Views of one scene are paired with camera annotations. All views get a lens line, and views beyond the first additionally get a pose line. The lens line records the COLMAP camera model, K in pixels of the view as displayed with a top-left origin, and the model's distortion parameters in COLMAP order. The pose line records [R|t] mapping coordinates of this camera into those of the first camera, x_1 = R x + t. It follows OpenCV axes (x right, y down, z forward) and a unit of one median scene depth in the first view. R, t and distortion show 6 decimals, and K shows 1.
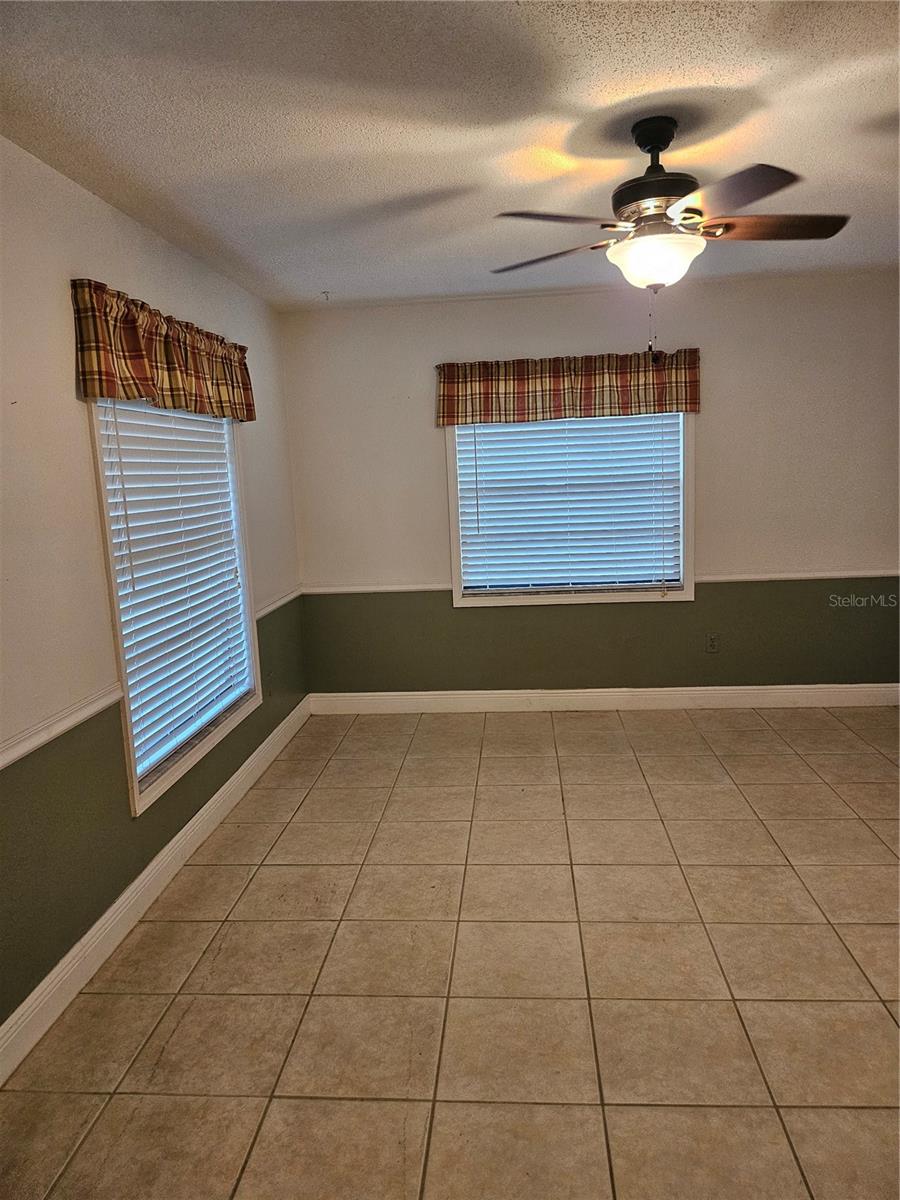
lens RADIAL K [[841.0, 0, 455.8], [0, 841.0, 591.7], [0, 0, 1]] dist [0.075349, -0.084593]
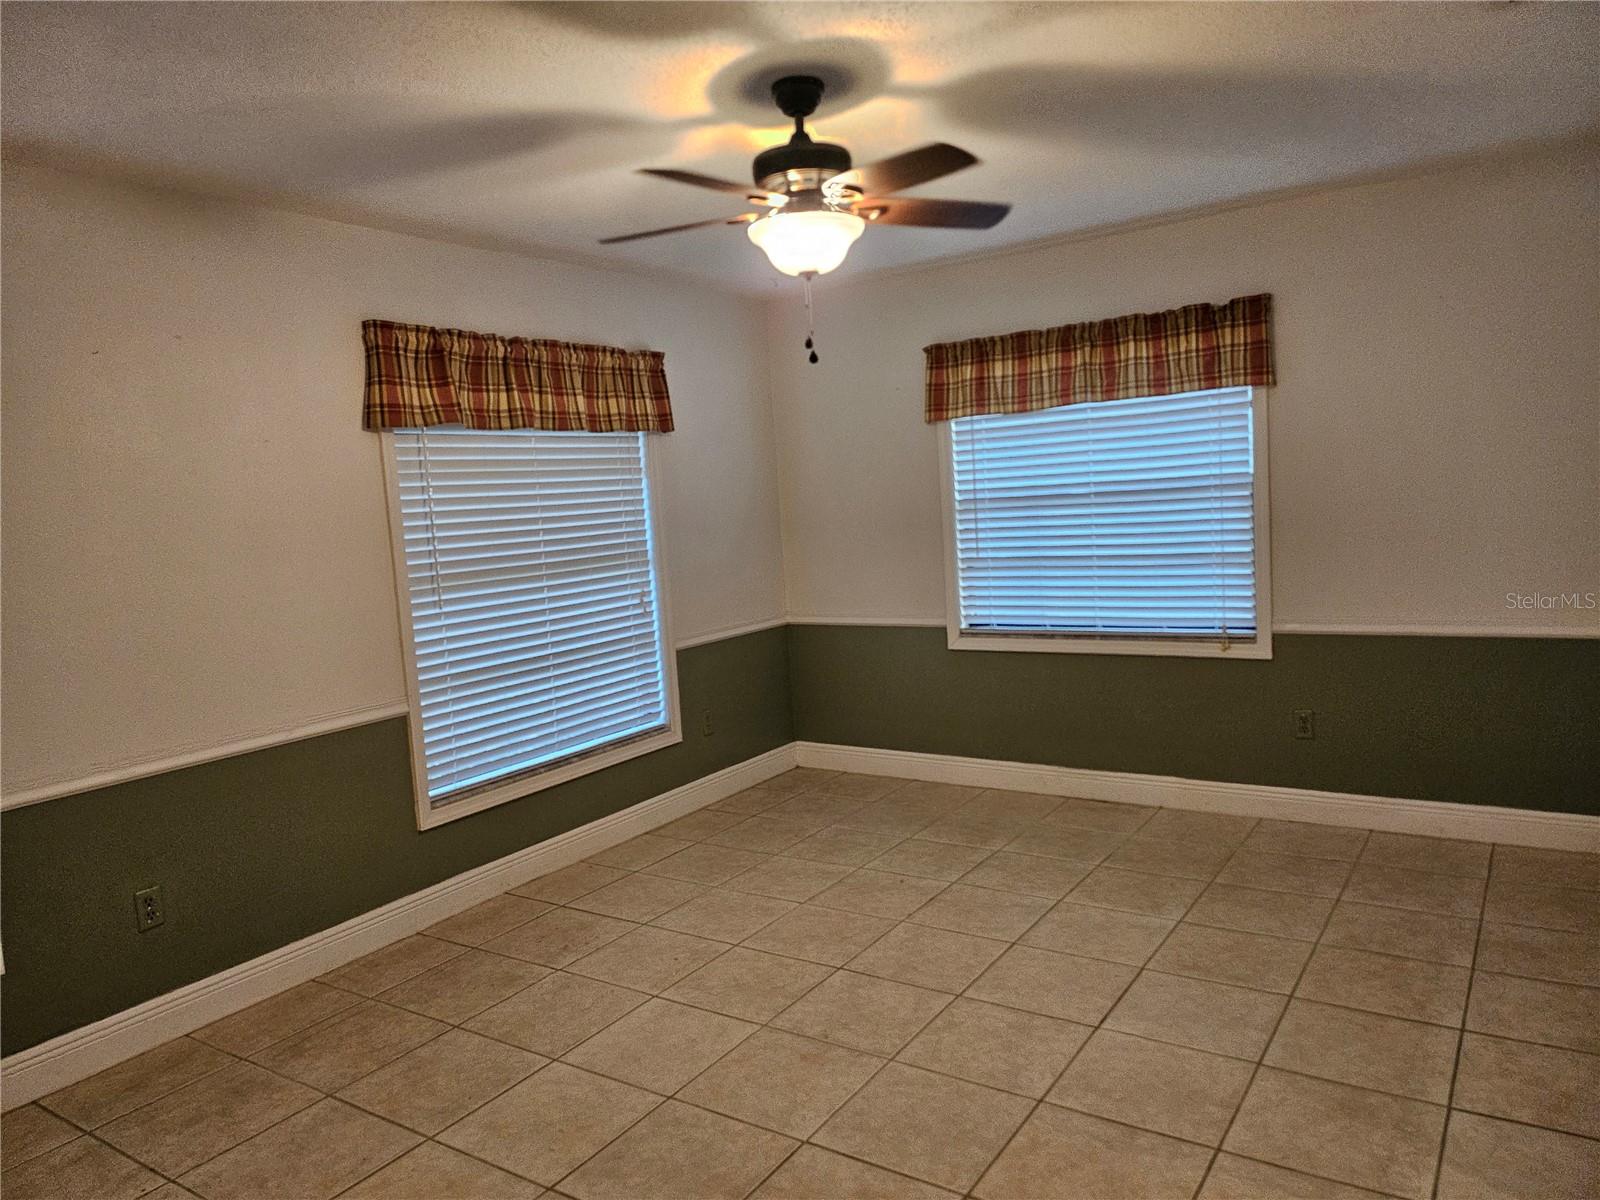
lens RADIAL K [[1106.9, 0, 793.5], [0, 1106.9, 594.5], [0, 0, 1]] dist [0.081513, -0.086148]
pose [[0.868796, 0.031764, -0.494151, 0.409267], [-0.044072, 0.998940, -0.013275, -0.013346], [0.493206, 0.033312, 0.869275, 0.024045]]
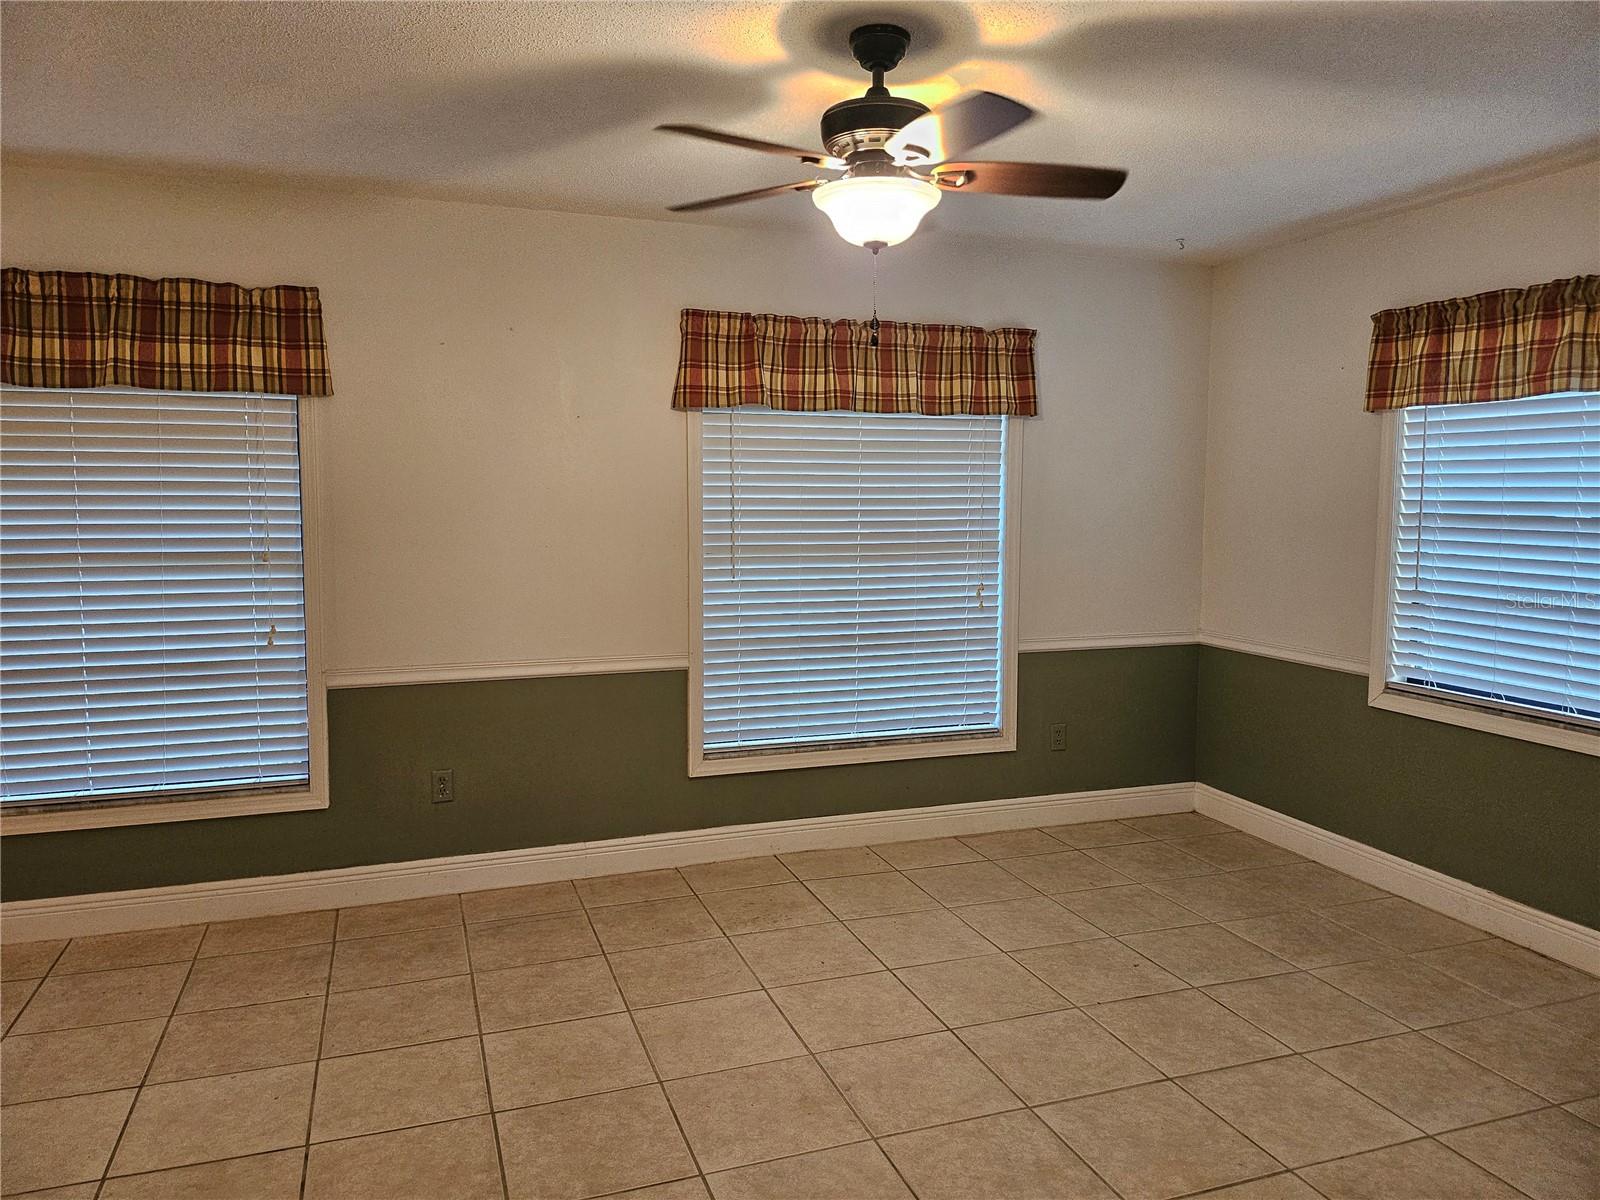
lens RADIAL K [[1121.7, 0, 793.7], [0, 1121.7, 586.4], [0, 0, 1]] dist [0.076484, -0.090035]
pose [[0.402611, 0.121374, -0.907289, 0.605087], [-0.151847, 0.986293, 0.064561, -0.060463], [0.902689, 0.111776, 0.415522, 0.291844]]
